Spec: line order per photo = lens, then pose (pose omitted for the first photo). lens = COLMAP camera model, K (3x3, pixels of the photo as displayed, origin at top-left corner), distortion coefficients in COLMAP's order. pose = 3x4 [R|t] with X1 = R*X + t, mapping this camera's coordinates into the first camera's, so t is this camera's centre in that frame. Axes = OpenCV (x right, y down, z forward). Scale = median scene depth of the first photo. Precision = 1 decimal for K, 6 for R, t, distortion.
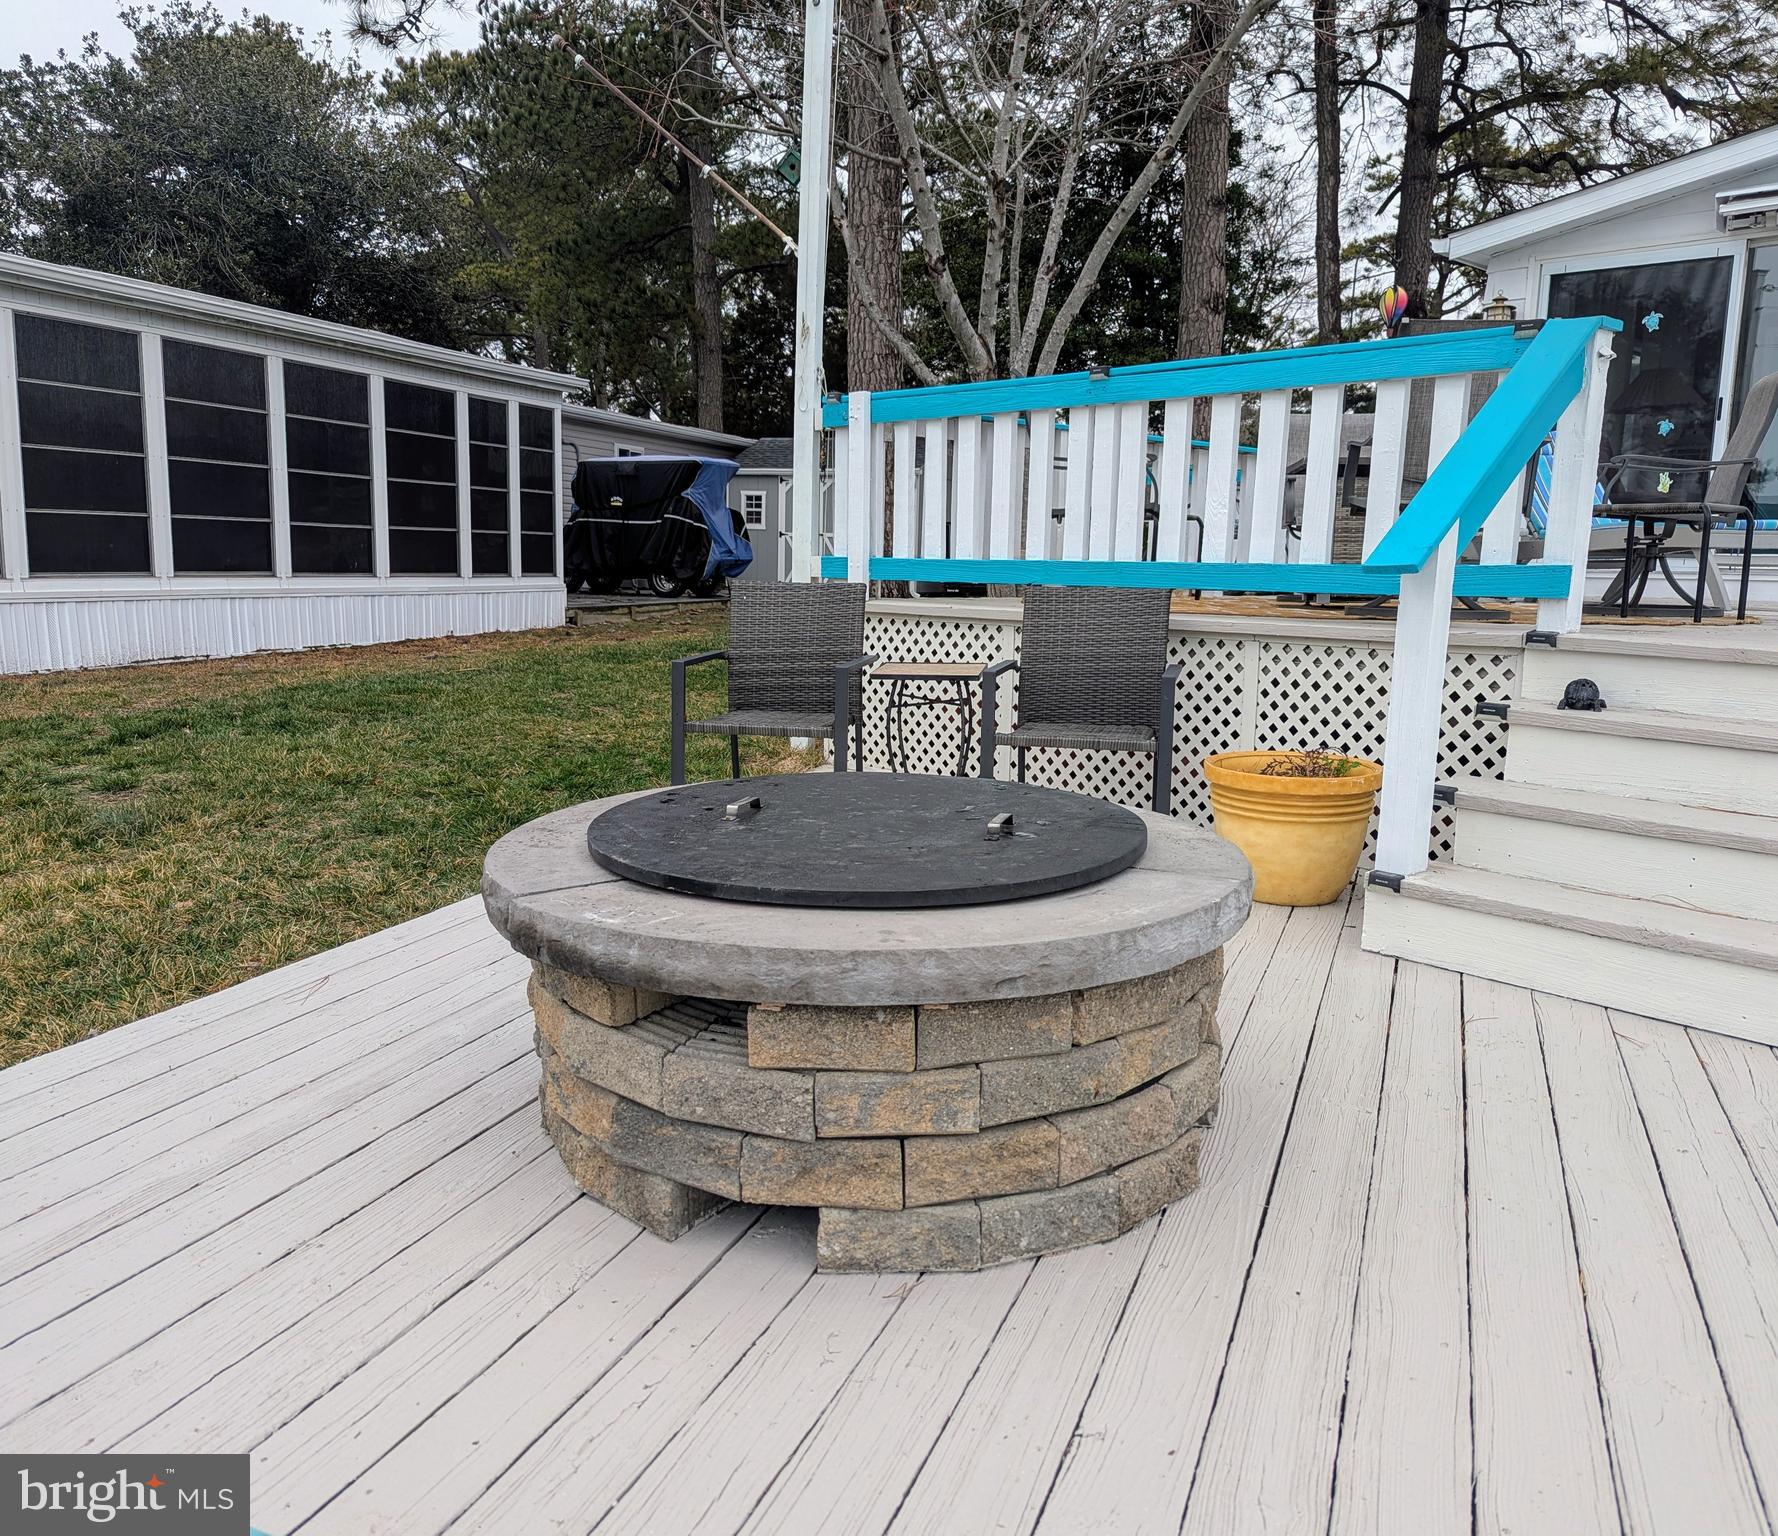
lens RADIAL K [[1427.4, 0, 889.4], [0, 1427.4, 756.0], [0, 0, 1]] dist [0.058563, -0.042885]
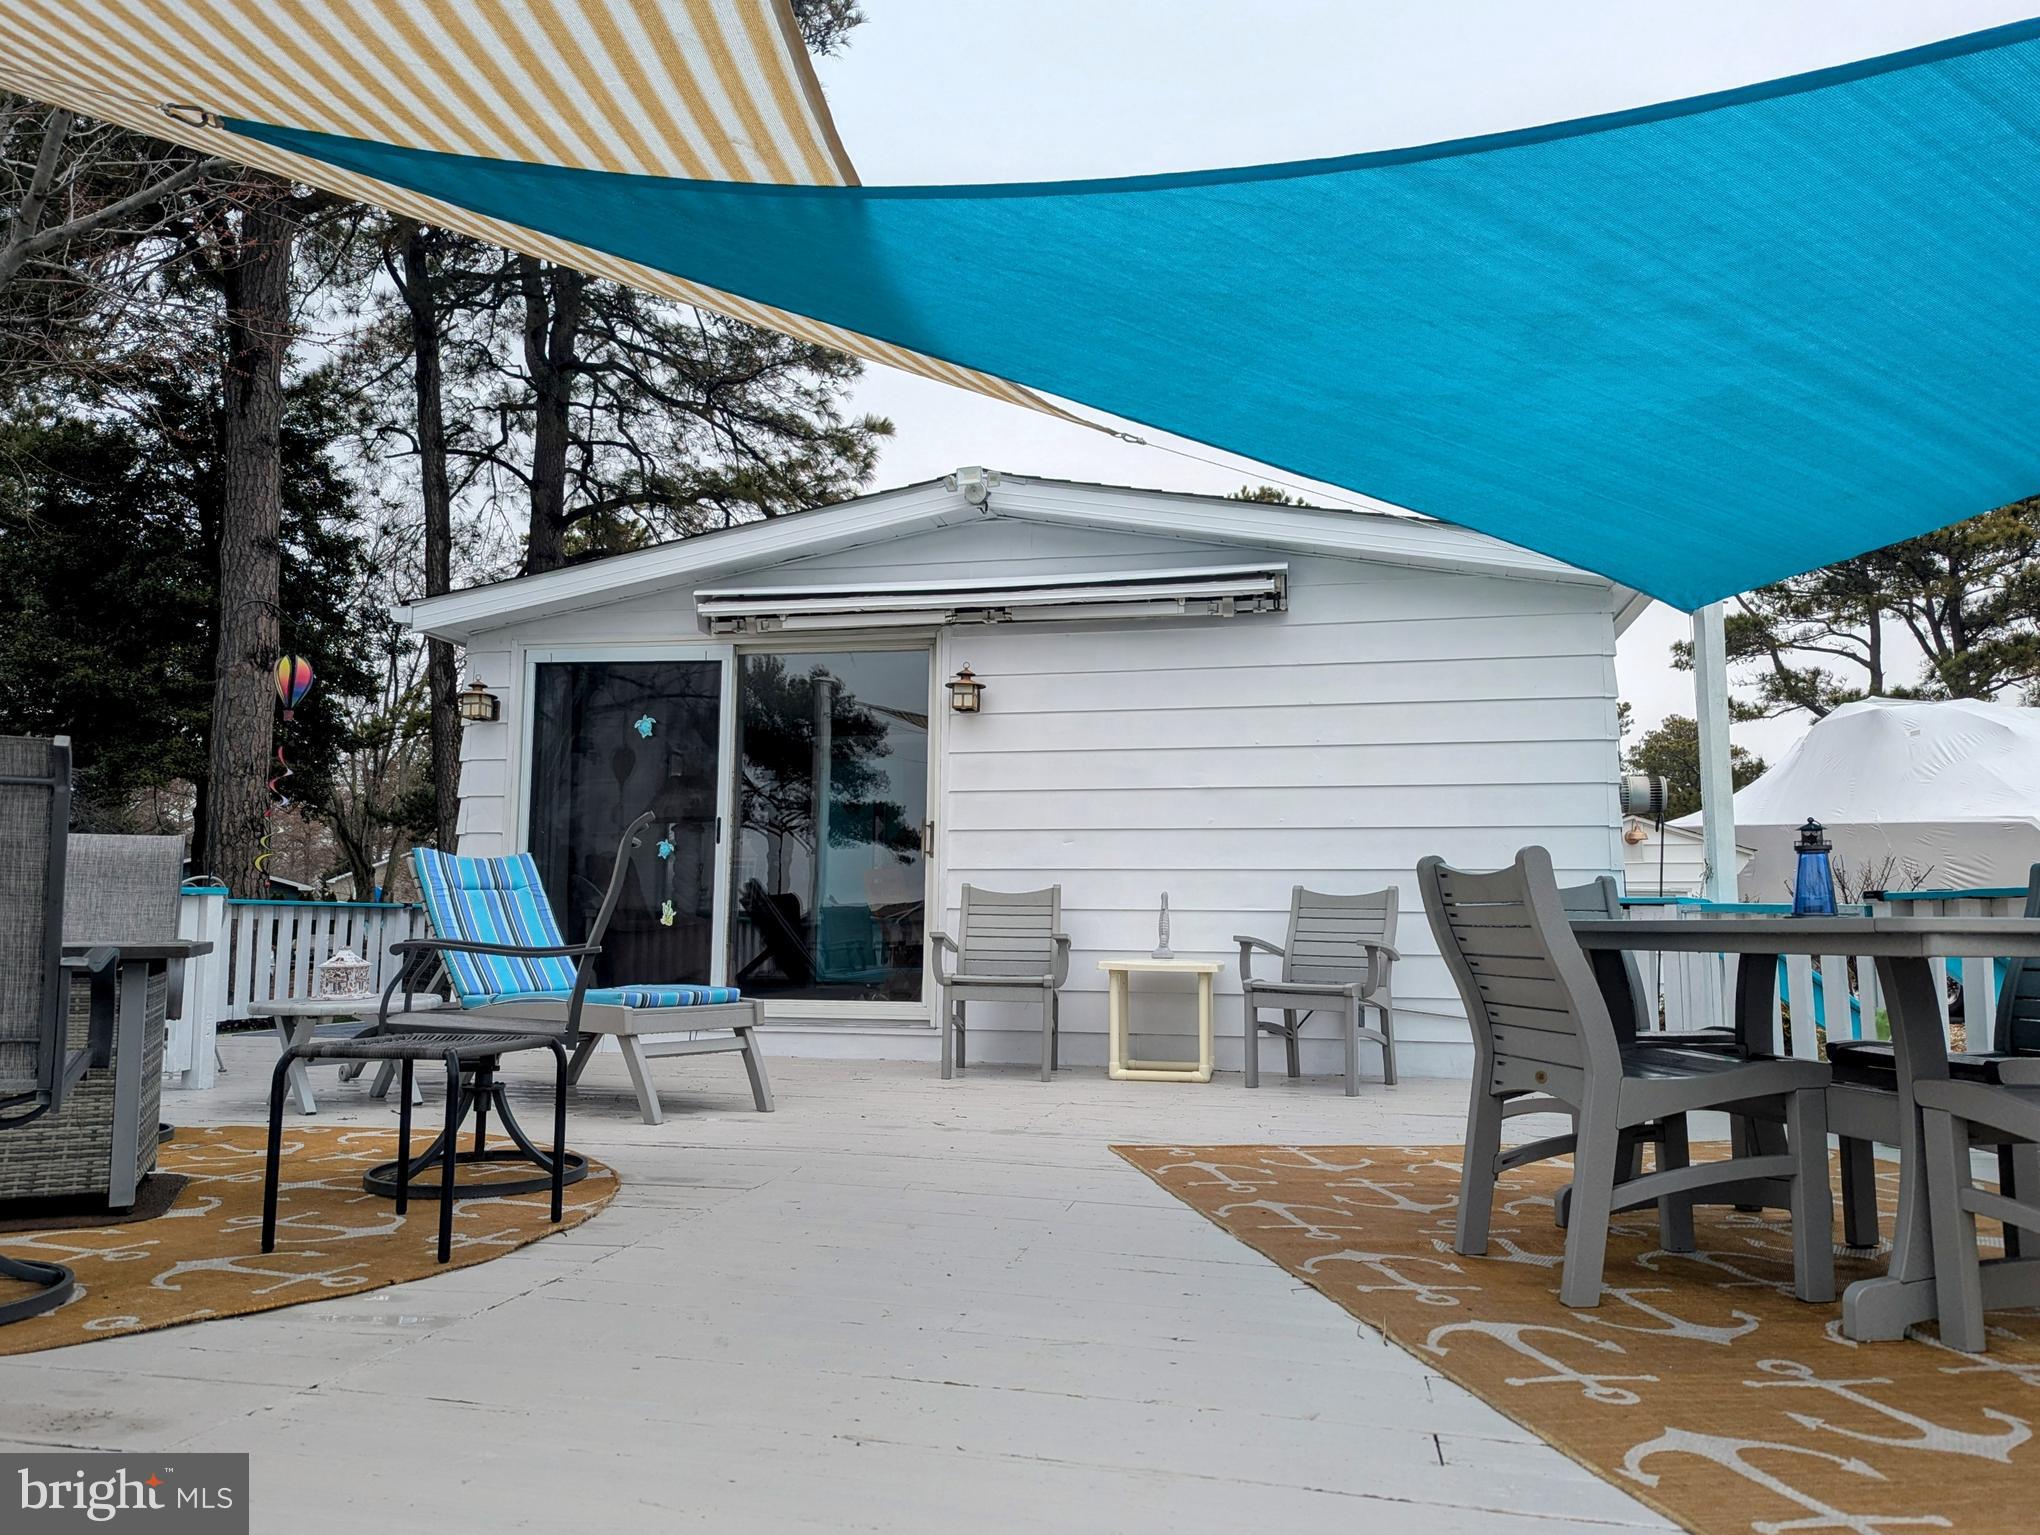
lens RADIAL K [[1474.3, 0, 999.4], [0, 1474.3, 762.9], [0, 0, 1]] dist [0.060713, -0.044912]
pose [[0.830661, 0.048358, 0.554674, 0.083231], [0.086848, 0.972774, -0.214869, -0.028280], [-0.549963, 0.226656, 0.803846, 0.073797]]
